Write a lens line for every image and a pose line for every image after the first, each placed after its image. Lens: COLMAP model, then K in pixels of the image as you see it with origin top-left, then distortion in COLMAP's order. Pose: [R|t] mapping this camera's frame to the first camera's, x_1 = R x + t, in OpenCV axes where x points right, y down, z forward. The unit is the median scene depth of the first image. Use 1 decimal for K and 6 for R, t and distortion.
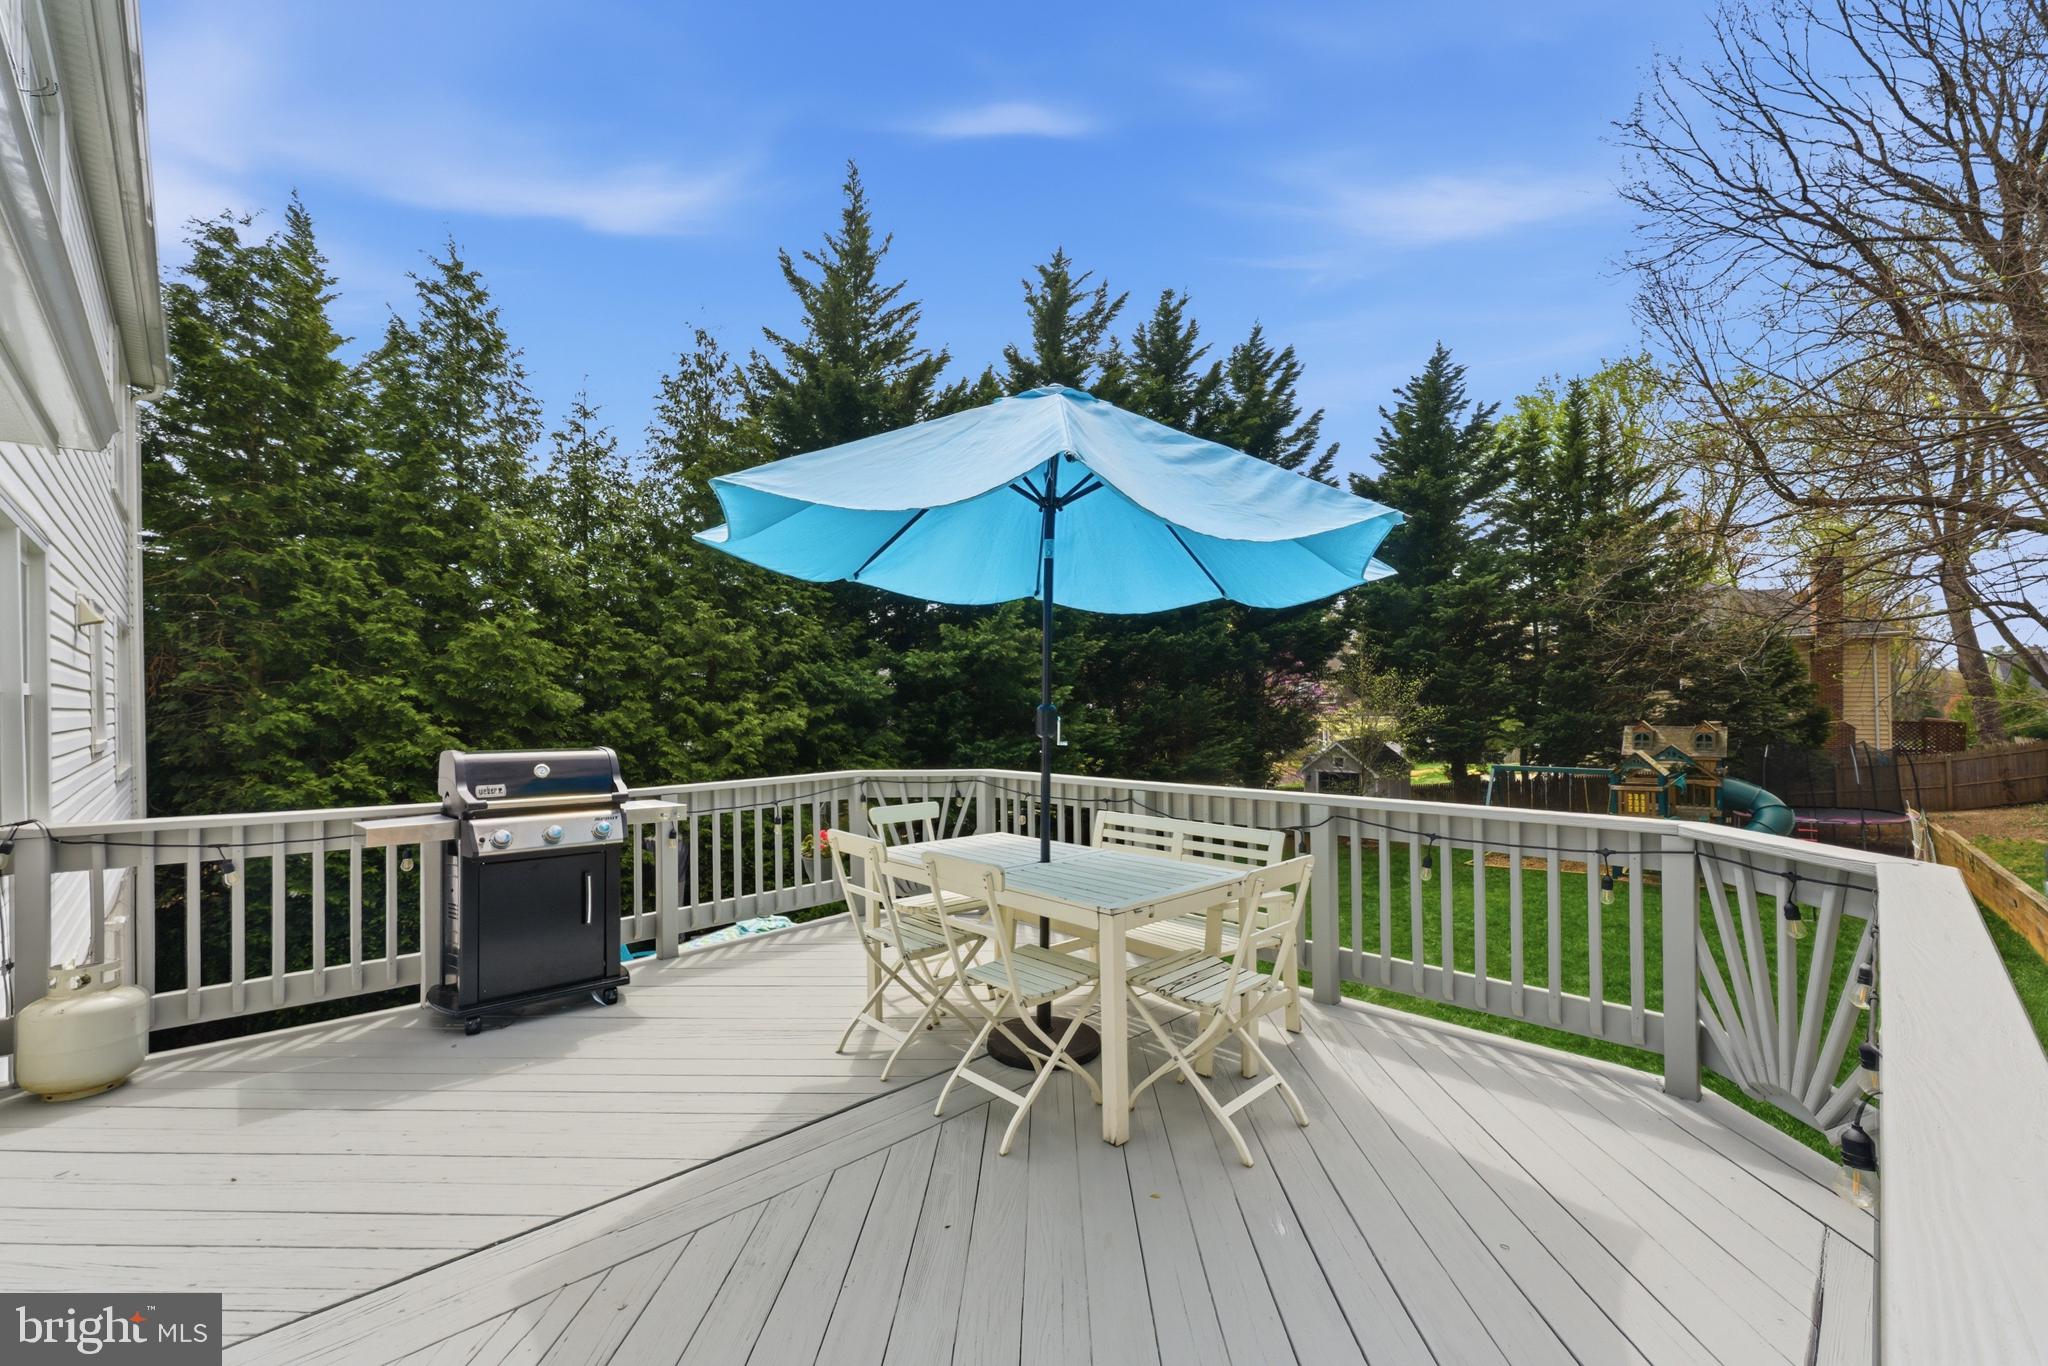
lens RADIAL K [[856.8, 0, 1038.0], [0, 856.8, 706.0], [0, 0, 1]] dist [-0.000327, 0.000798]
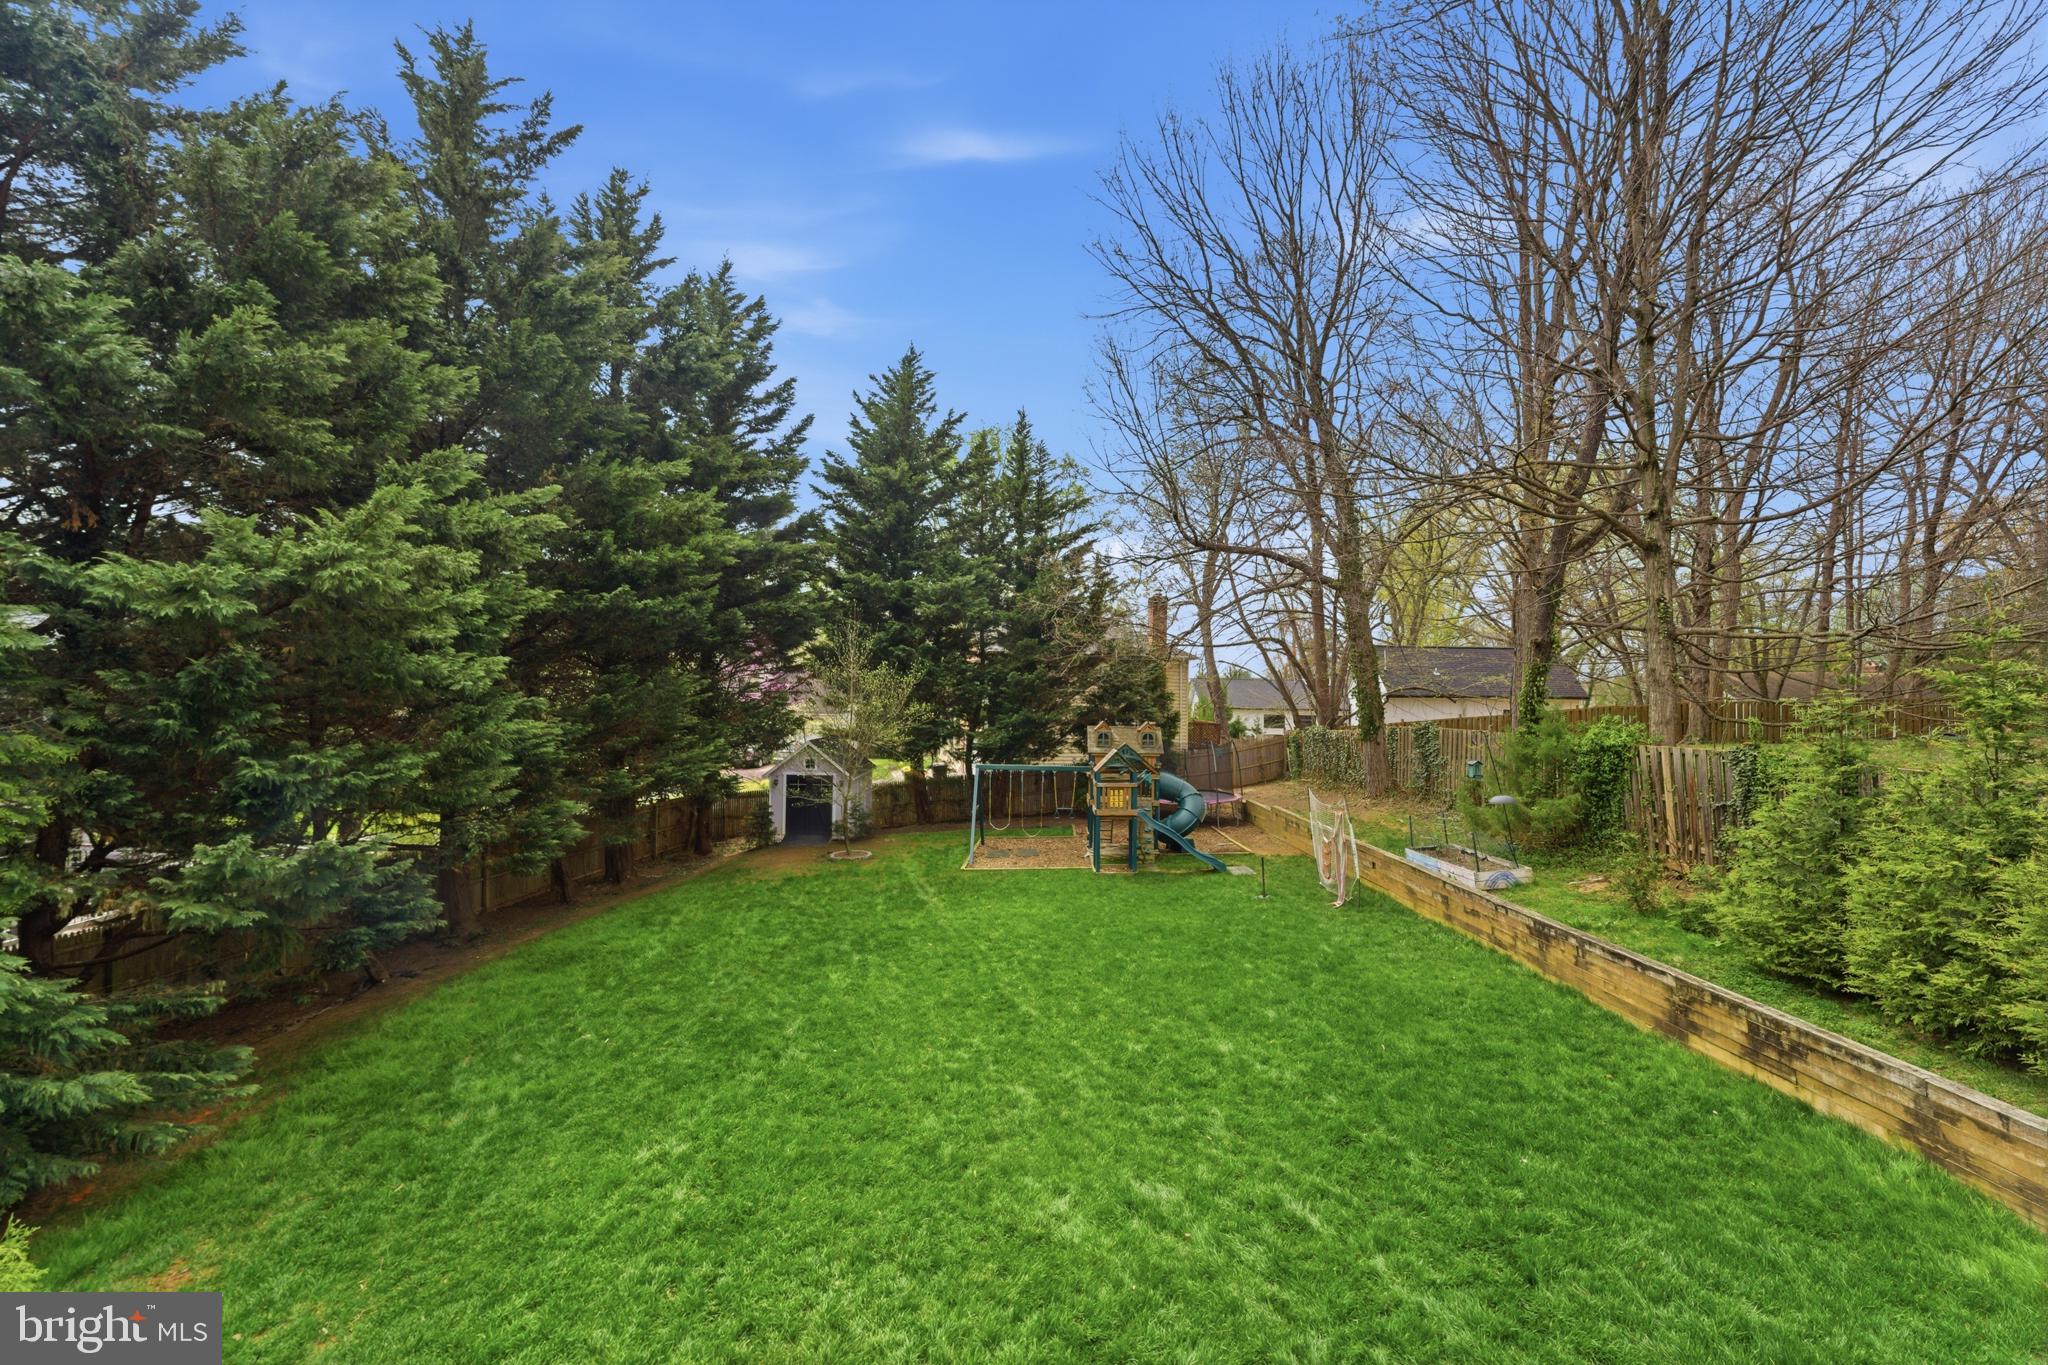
lens RADIAL K [[811.4, 0, 1024.0], [0, 811.4, 682.5], [0, 0, 1]] dist [-0.000761, -0.000159]
pose [[0.764028, 0.038543, 0.644031, -0.029465], [-0.022029, 0.999190, -0.033664, 0.003482], [-0.644807, 0.011533, 0.764259, 0.204846]]
